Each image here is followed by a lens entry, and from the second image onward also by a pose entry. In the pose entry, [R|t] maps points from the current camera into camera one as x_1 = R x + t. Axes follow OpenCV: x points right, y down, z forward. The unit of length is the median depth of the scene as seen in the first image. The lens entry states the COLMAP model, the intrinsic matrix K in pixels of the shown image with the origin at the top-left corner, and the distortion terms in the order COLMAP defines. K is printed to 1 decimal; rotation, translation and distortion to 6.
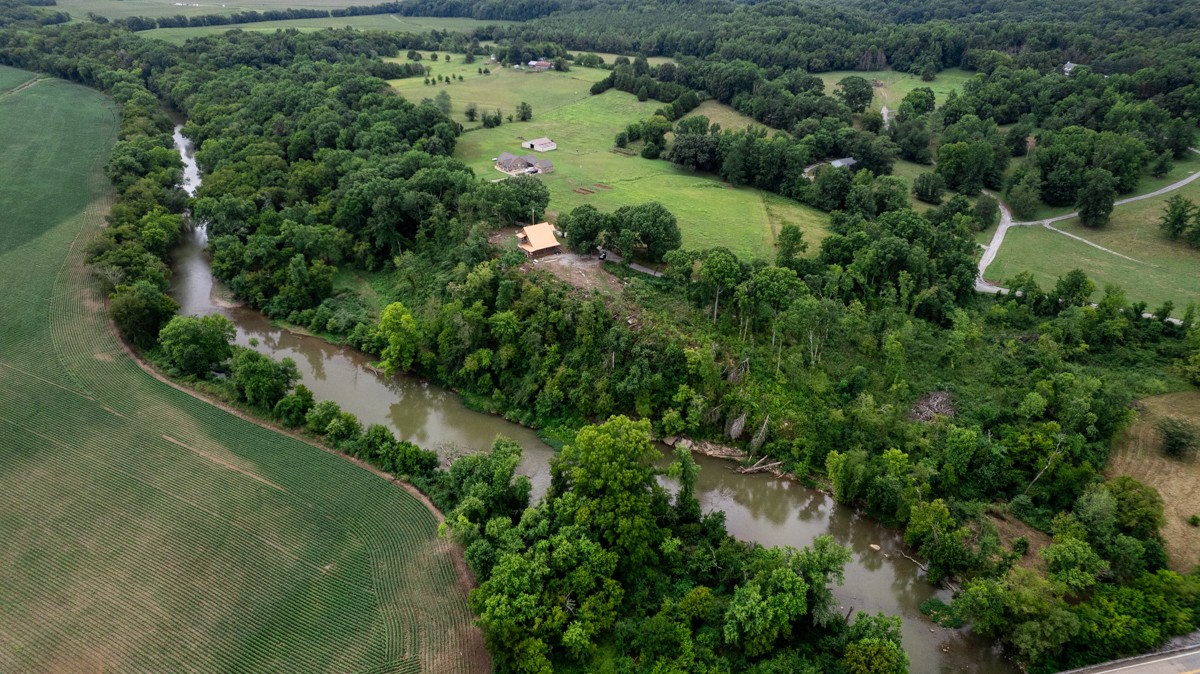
lens RADIAL K [[763.2, 0, 606.5], [0, 763.2, 332.3], [0, 0, 1]] dist [-0.074443, 0.070195]
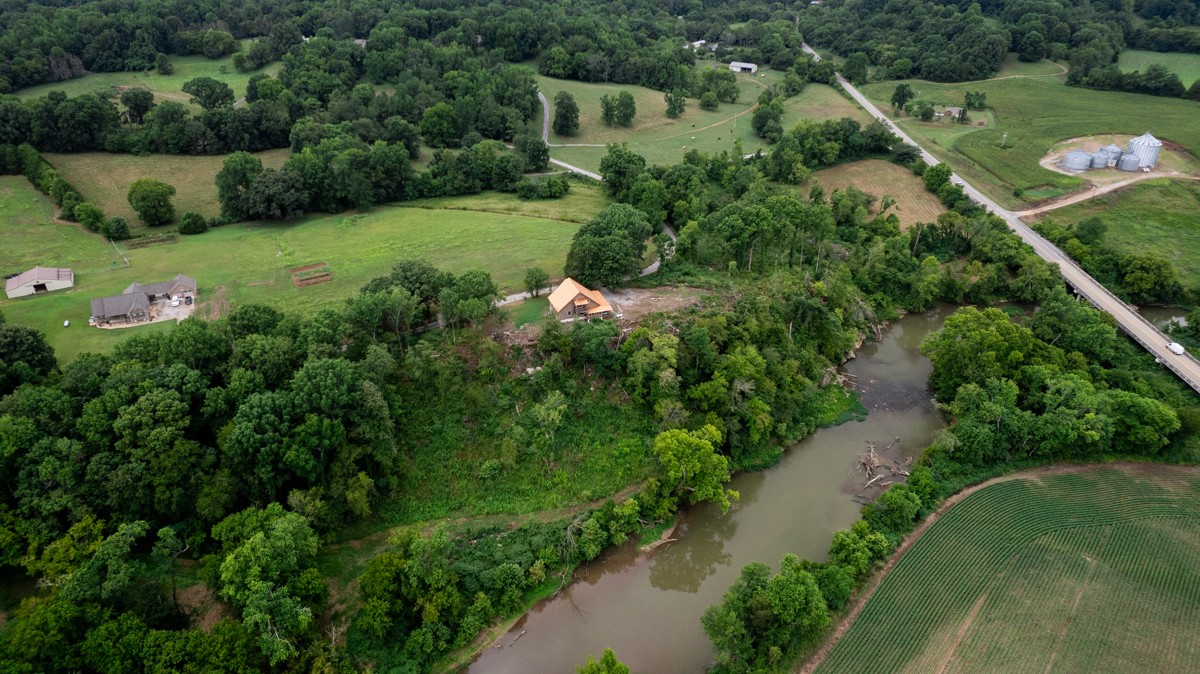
lens RADIAL K [[763.2, 0, 606.5], [0, 763.2, 332.3], [0, 0, 1]] dist [-0.074443, 0.070195]
pose [[0.269427, -0.472514, 0.839130, -0.324952], [0.444577, 0.833973, 0.326866, -0.145029], [-0.854260, 0.284992, 0.434763, 0.272257]]
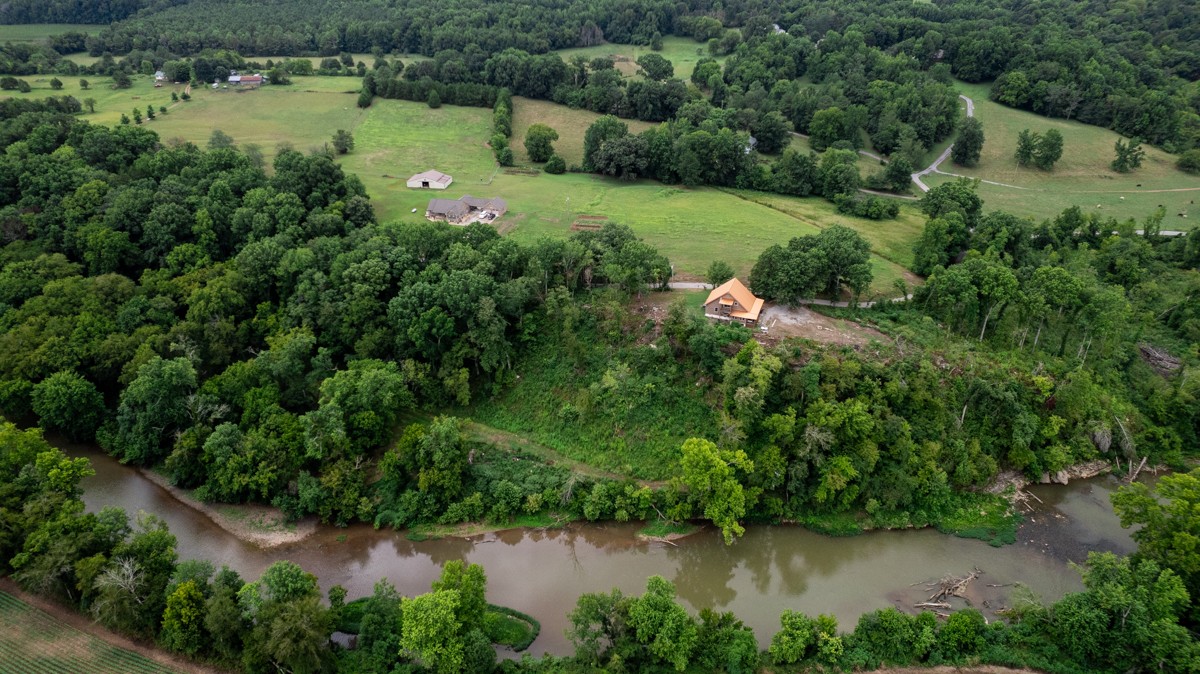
lens RADIAL K [[763.2, 0, 606.5], [0, 763.2, 332.3], [0, 0, 1]] dist [-0.074443, 0.070195]
pose [[0.825508, -0.274596, 0.493085, -0.255356], [0.260587, 0.960405, 0.098578, -0.086721], [-0.500630, 0.047115, 0.864378, 0.161458]]
